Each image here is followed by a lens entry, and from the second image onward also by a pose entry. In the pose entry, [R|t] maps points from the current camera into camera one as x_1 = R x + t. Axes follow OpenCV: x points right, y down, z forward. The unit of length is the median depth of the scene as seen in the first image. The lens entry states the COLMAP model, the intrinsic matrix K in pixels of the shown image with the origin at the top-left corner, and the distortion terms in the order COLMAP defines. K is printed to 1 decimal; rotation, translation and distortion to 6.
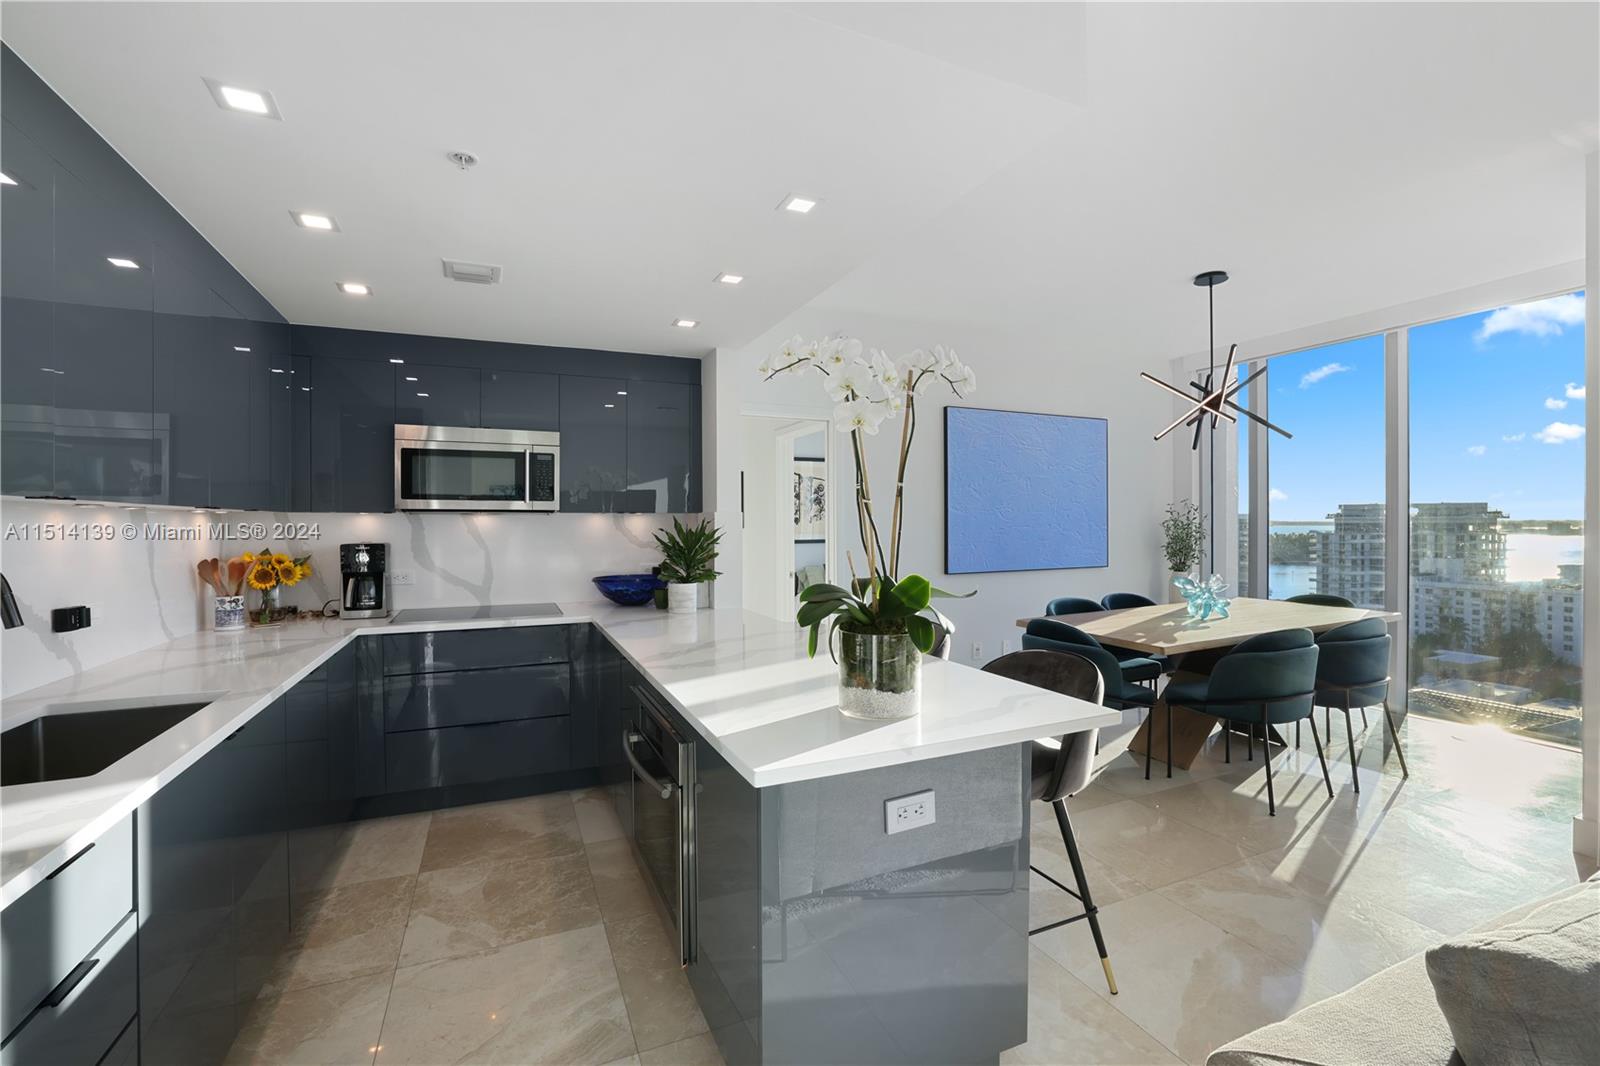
lens RADIAL K [[680.5, 0, 791.9], [0, 680.5, 529.0], [0, 0, 1]] dist [-0.050468, 0.018292]
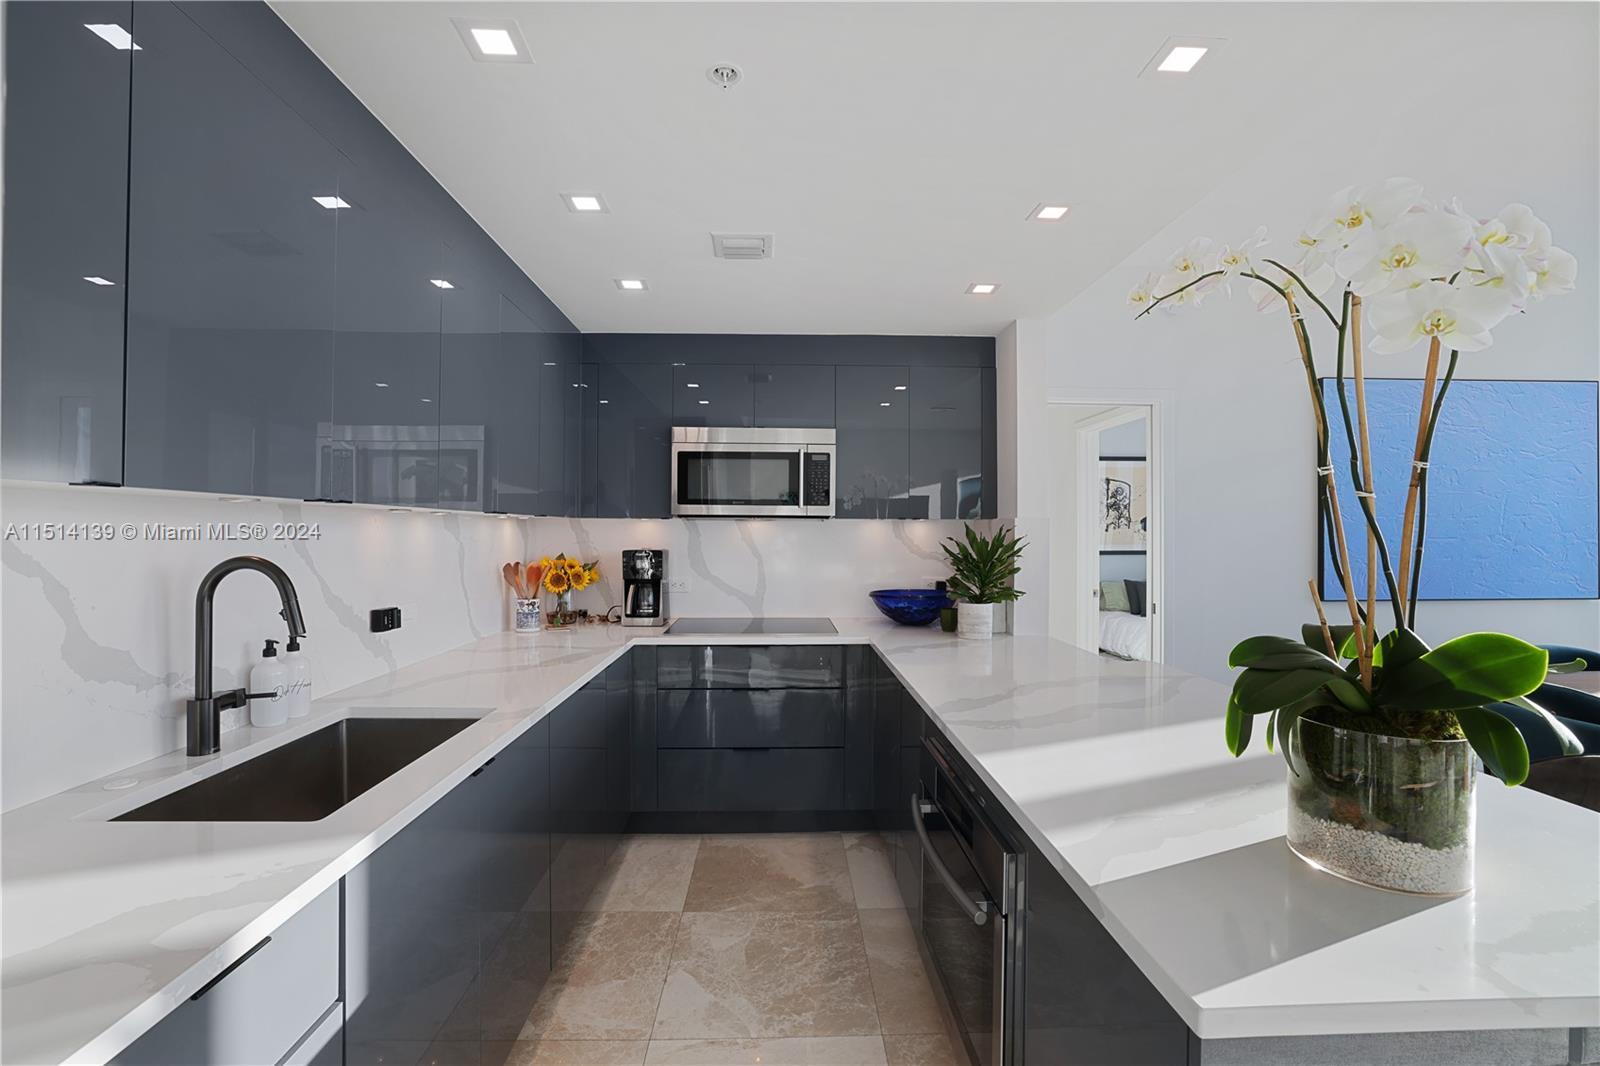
lens RADIAL K [[680.5, 0, 791.9], [0, 680.5, 529.0], [0, 0, 1]] dist [-0.050468, 0.018292]
pose [[0.925627, 0.004767, -0.378408, -0.066767], [-0.008964, 0.999916, -0.009331, -0.001710], [0.378331, 0.012029, 0.925592, 0.173690]]
